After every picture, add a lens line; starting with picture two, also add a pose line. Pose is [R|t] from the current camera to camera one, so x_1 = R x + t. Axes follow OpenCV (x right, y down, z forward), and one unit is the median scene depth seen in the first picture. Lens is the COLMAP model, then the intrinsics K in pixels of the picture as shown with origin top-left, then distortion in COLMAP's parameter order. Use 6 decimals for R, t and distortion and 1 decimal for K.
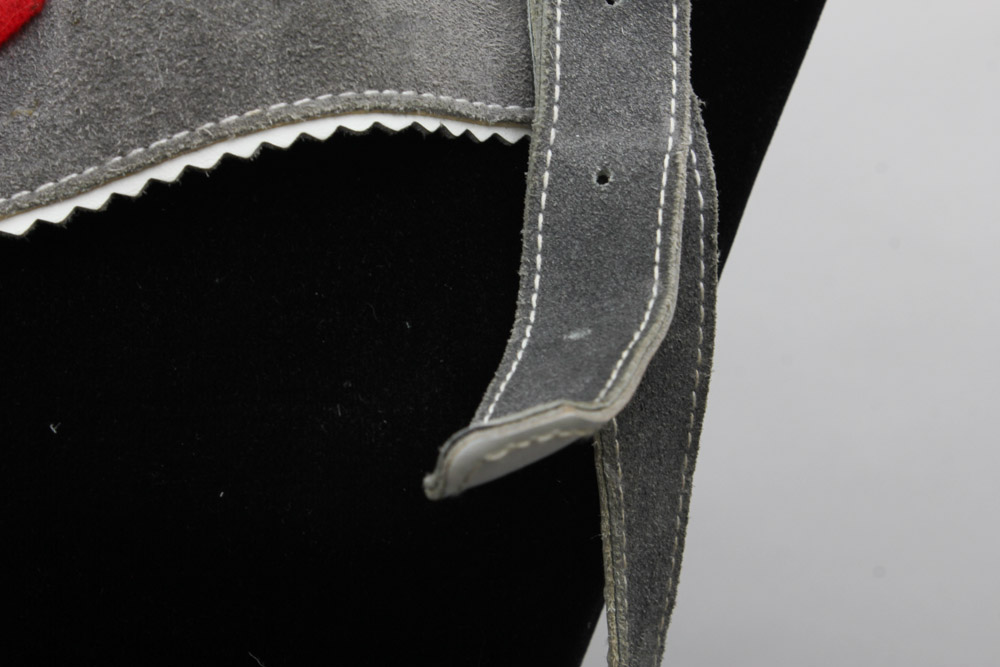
lens RADIAL K [[2205.4, 0, 502.1], [0, 2205.4, 335.2], [0, 0, 1]] dist [0.034443, 0.000000]
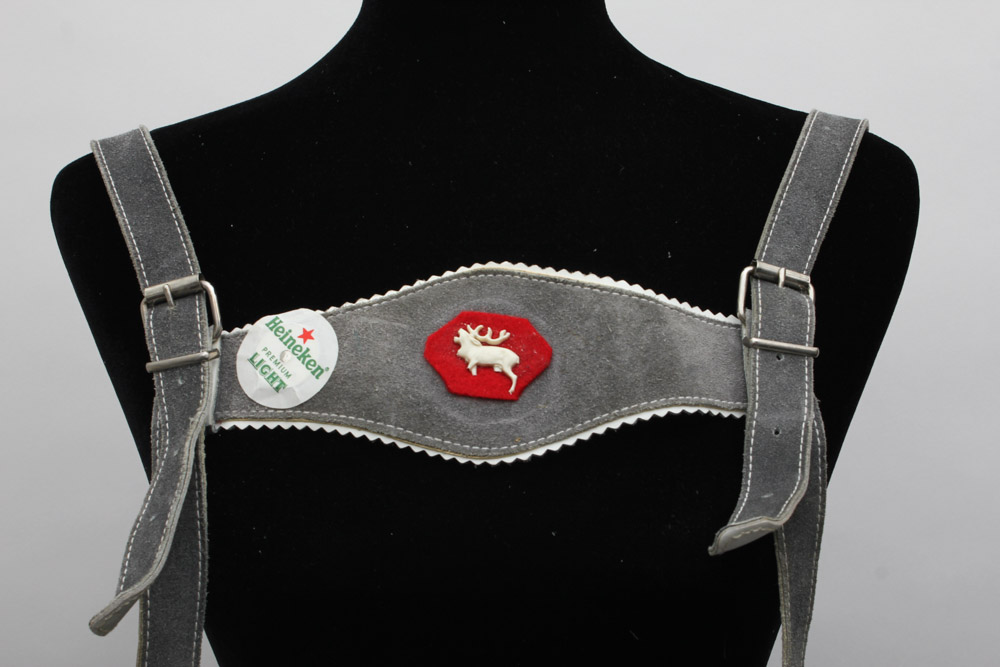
lens RADIAL K [[1898.1, 0, 497.1], [0, 1898.1, 337.0], [0, 0, 1]] dist [0.035067, 0.000000]
pose [[0.994968, -0.007933, -0.099877, -0.051309], [-0.005114, 0.991540, -0.129701, 0.098017], [0.100061, 0.129559, 0.986510, -1.111465]]
